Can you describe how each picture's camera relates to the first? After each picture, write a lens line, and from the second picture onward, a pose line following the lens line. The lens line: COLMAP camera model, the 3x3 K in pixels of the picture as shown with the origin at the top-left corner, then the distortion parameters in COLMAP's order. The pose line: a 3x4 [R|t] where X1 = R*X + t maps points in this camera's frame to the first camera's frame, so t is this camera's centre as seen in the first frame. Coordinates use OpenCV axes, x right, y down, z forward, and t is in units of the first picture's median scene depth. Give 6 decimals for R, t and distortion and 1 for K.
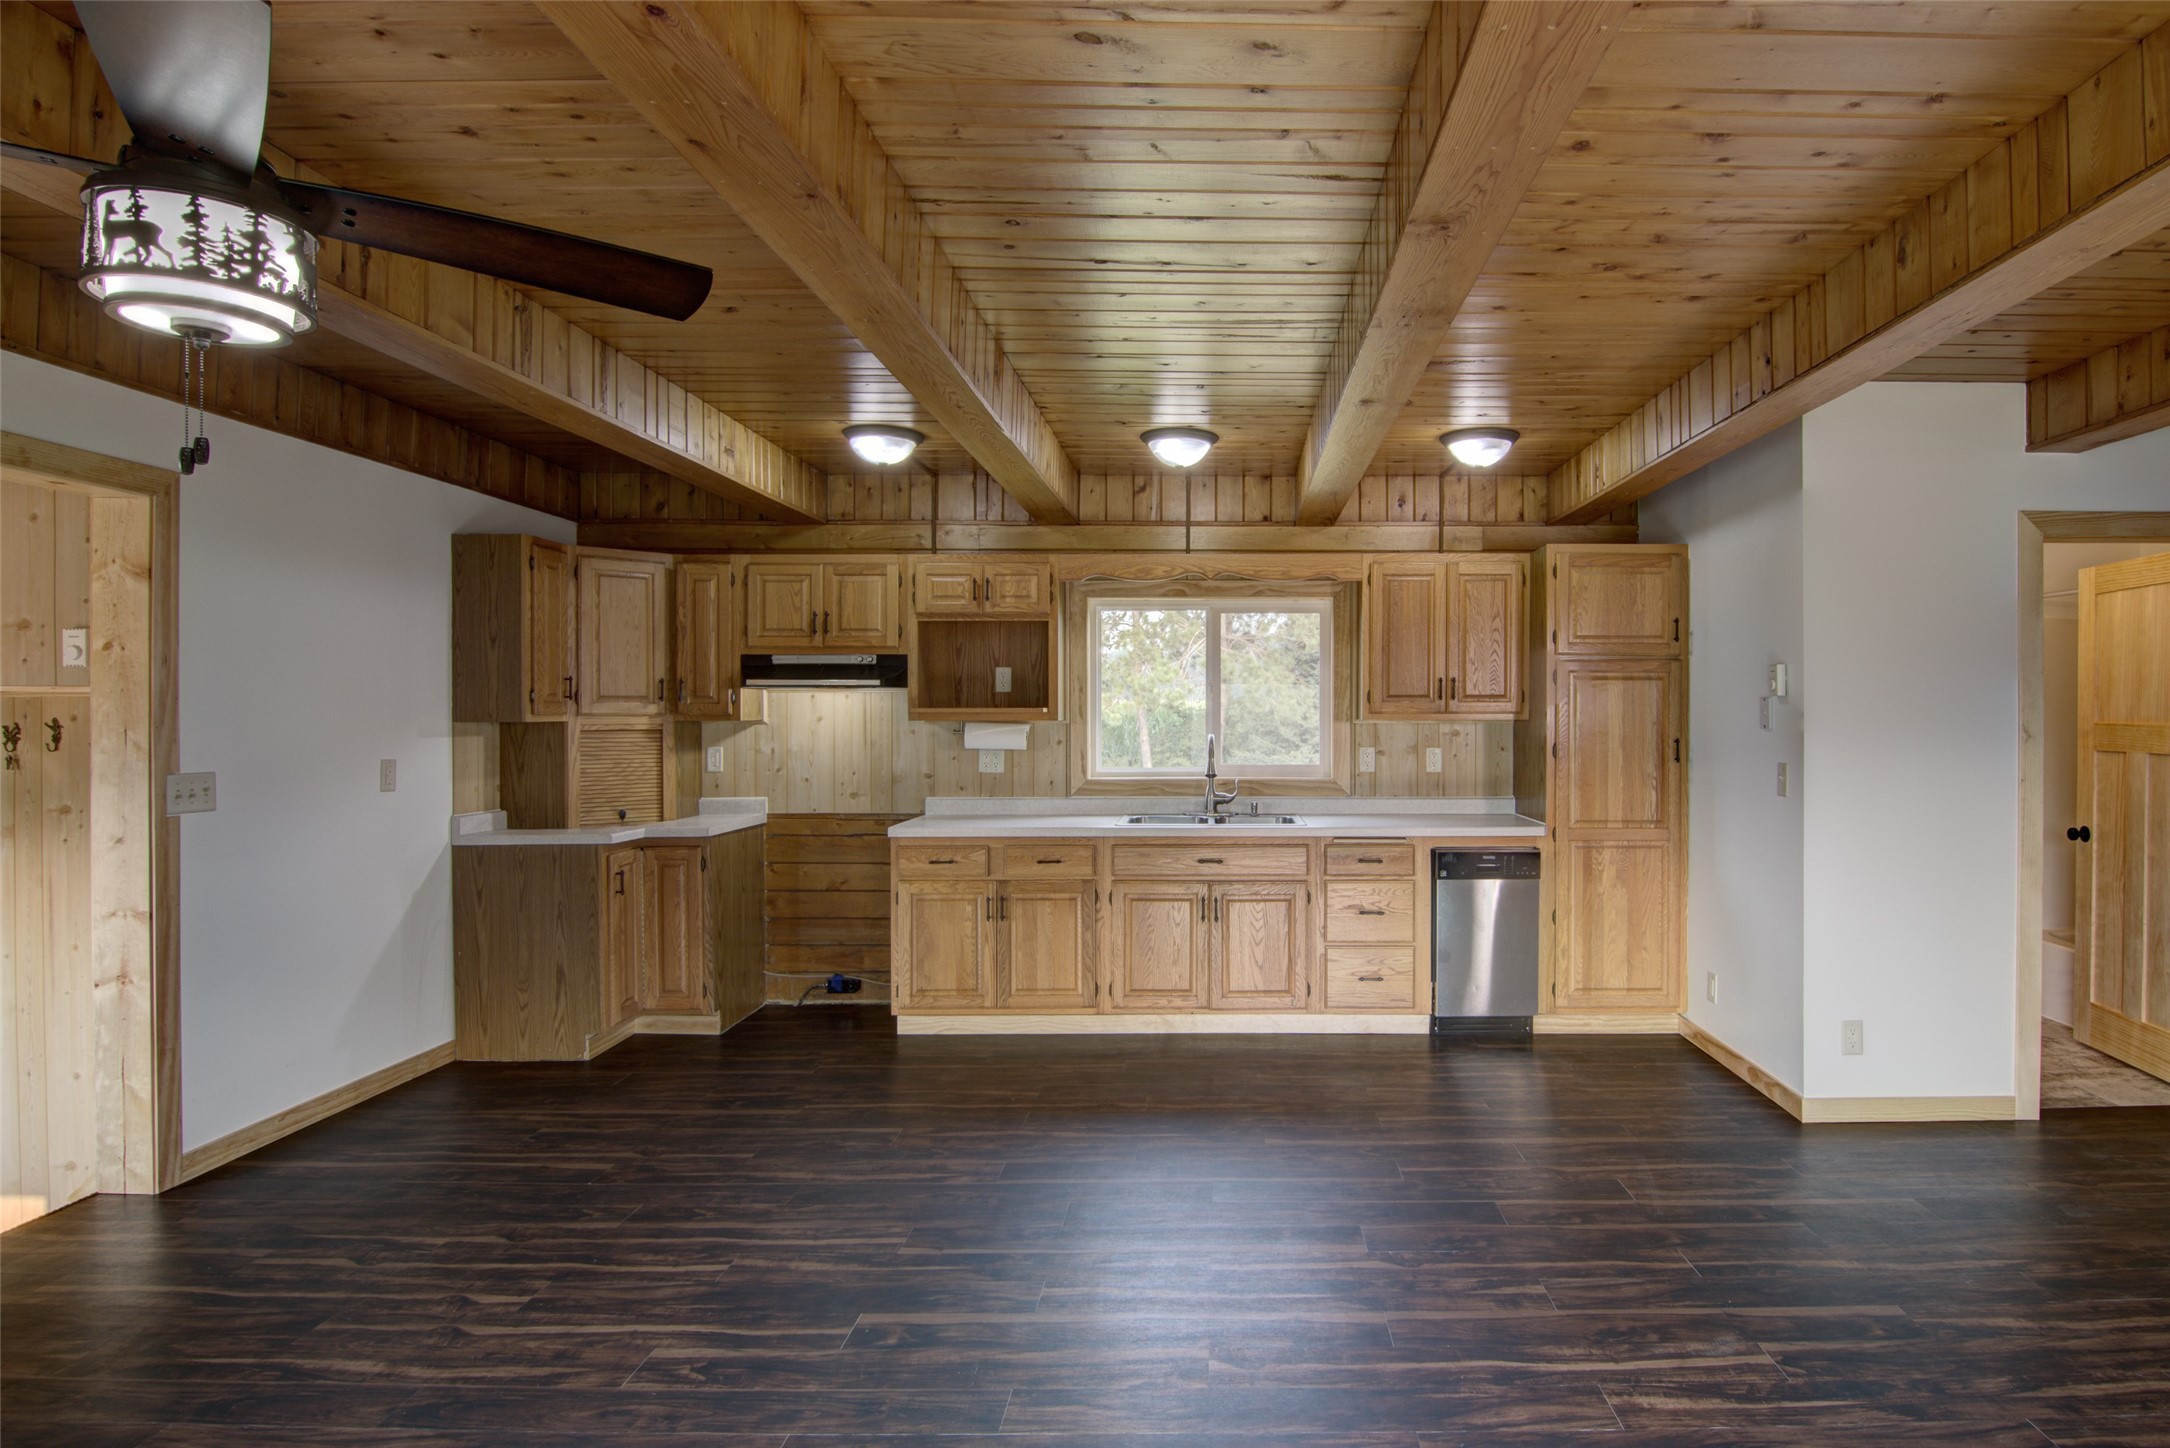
lens RADIAL K [[1134.6, 0, 1085.0], [0, 1134.6, 724.0], [0, 0, 1]] dist [0.000524, -0.015094]
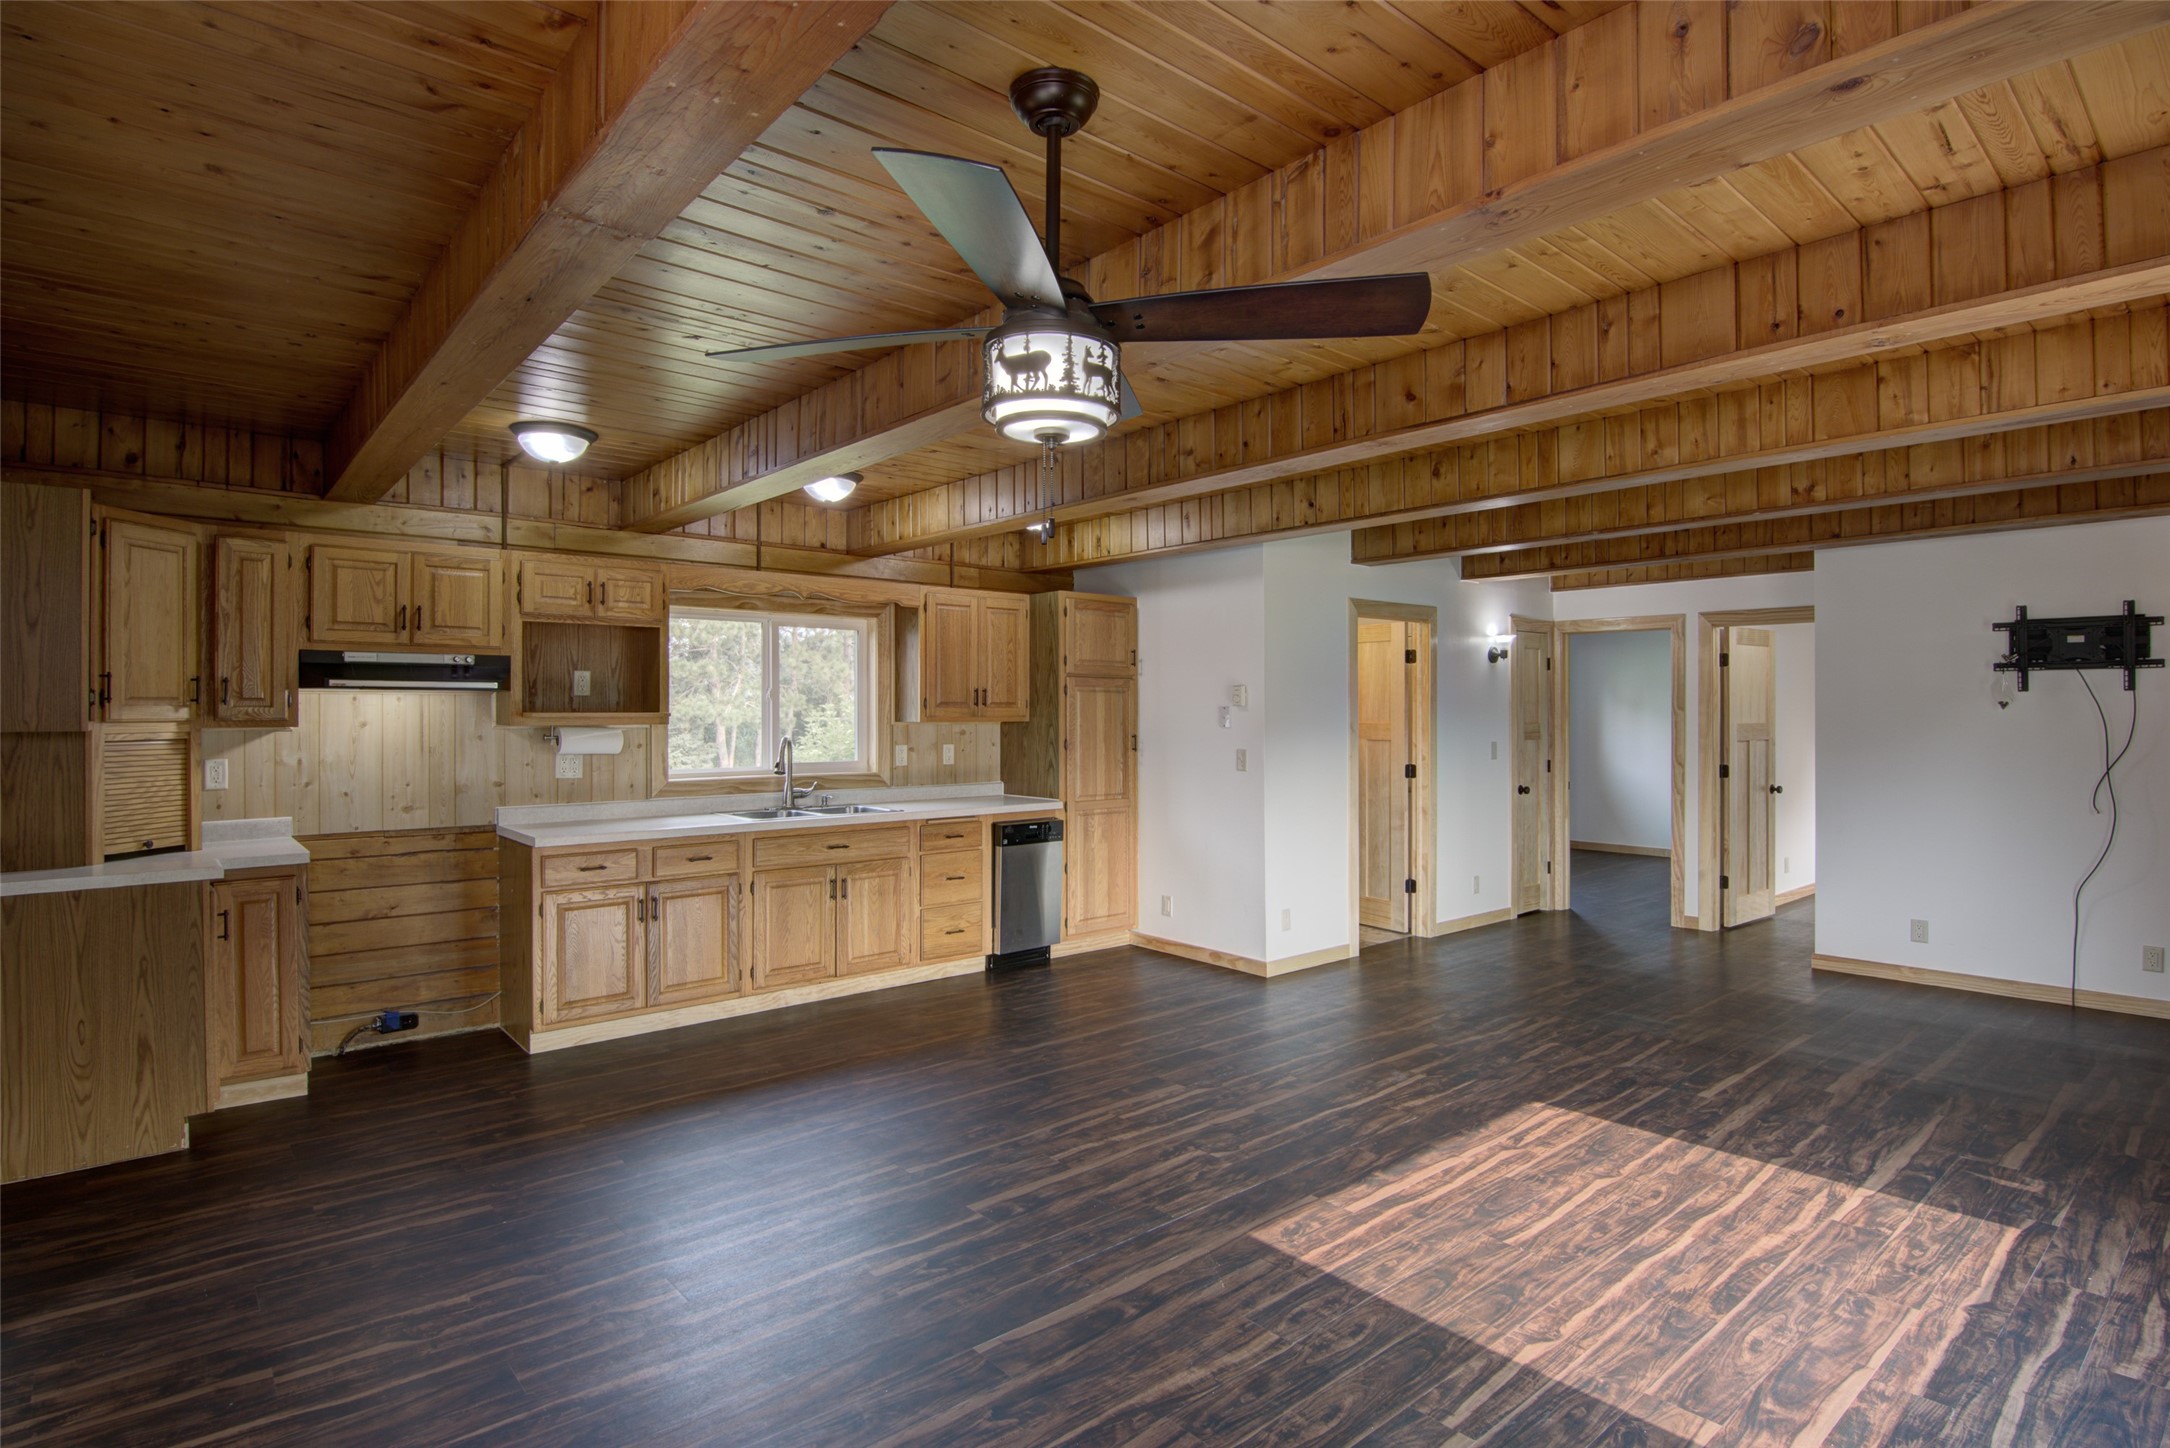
lens RADIAL K [[1149.0, 0, 994.3], [0, 1149.0, 714.2], [0, 0, 1]] dist [-0.003283, -0.019514]
pose [[0.771467, -0.001151, 0.636268, -0.475814], [0.005731, 0.999970, -0.005140, -0.005538], [-0.636243, 0.007612, 0.771451, 0.003881]]
